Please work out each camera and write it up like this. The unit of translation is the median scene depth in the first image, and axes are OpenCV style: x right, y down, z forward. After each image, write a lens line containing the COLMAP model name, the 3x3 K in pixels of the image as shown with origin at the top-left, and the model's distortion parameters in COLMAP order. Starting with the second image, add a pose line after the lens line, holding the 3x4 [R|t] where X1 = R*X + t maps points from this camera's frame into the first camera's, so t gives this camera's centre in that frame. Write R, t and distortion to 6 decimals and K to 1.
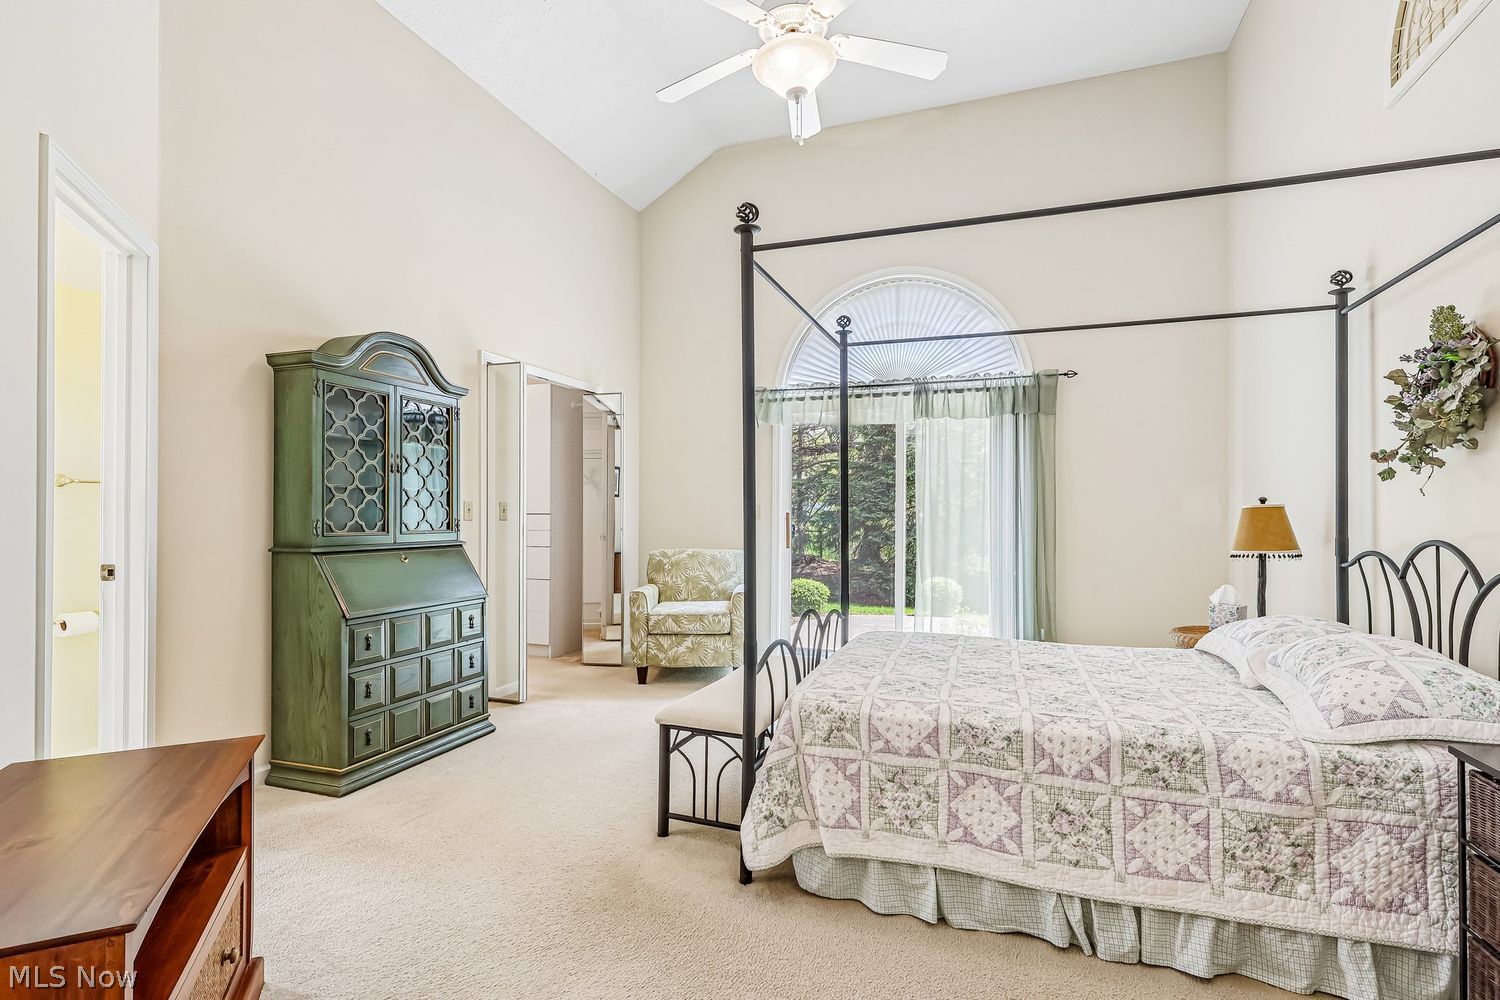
lens RADIAL K [[705.2, 0, 761.9], [0, 705.2, 500.7], [0, 0, 1]] dist [0.002526, 0.000155]
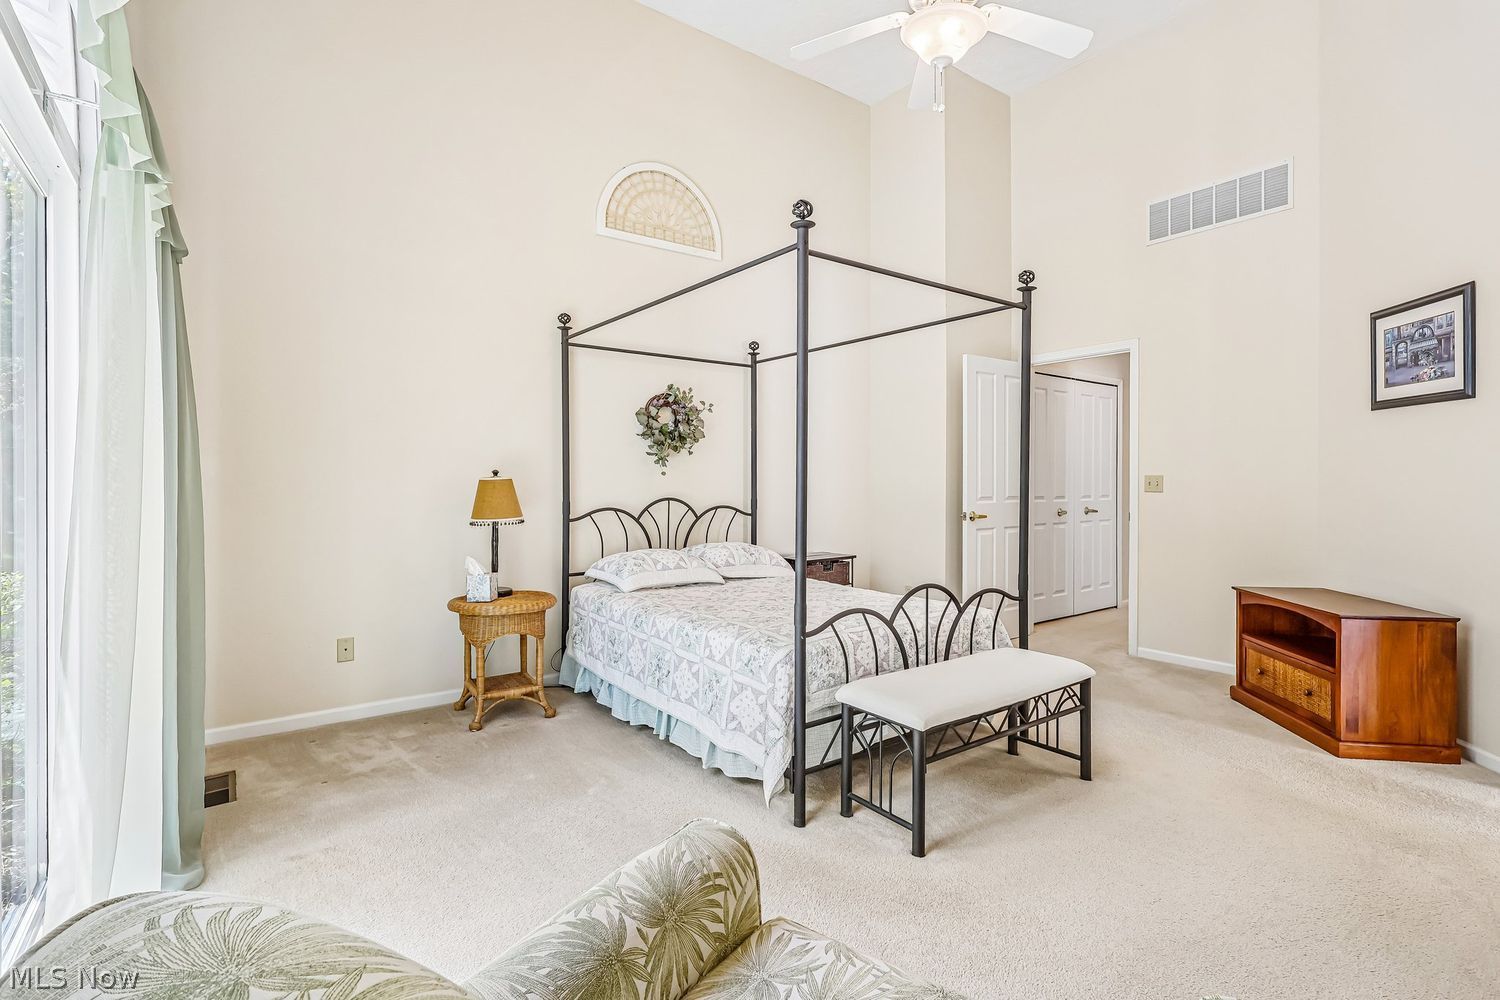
lens RADIAL K [[698.6, 0, 735.4], [0, 698.6, 494.2], [0, 0, 1]] dist [0.000206, 0.000163]
pose [[-0.819659, -0.010788, 0.572751, -0.502029], [-0.007714, 0.999940, 0.007795, 0.046510], [-0.572800, 0.001971, -0.819692, 3.789841]]
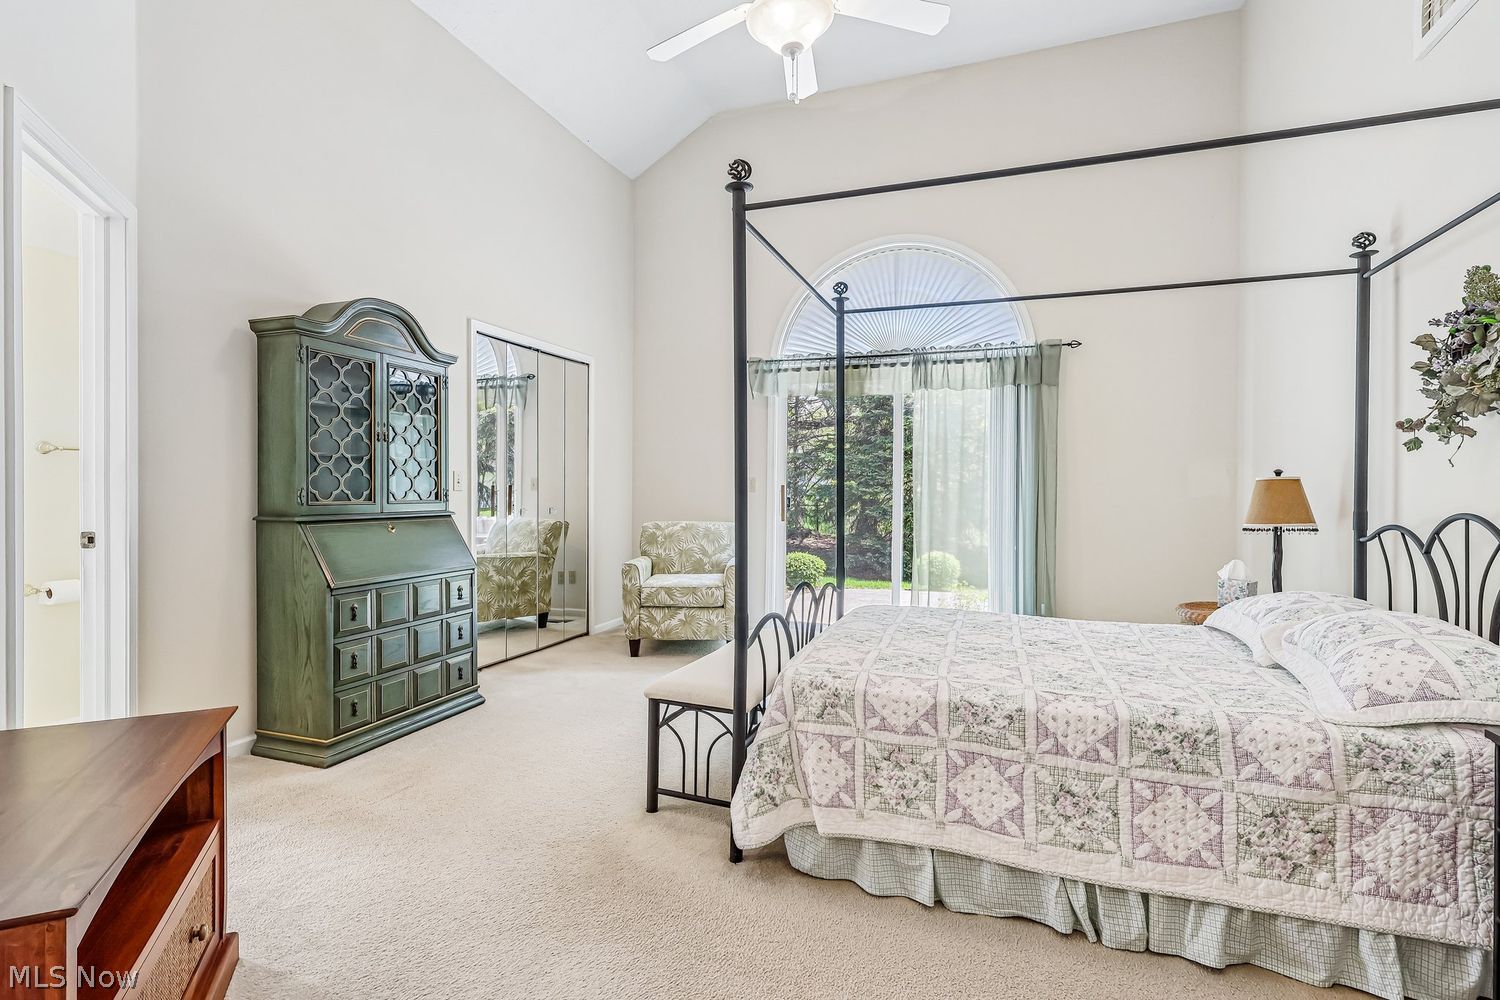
lens RADIAL K [[698.6, 0, 735.4], [0, 698.6, 494.2], [0, 0, 1]] dist [0.000206, 0.000163]
pose [[0.999412, 0.000955, -0.034271, 0.007528], [-0.000070, 0.999667, 0.025808, 0.009058], [0.034284, -0.025790, 0.999079, 0.042883]]
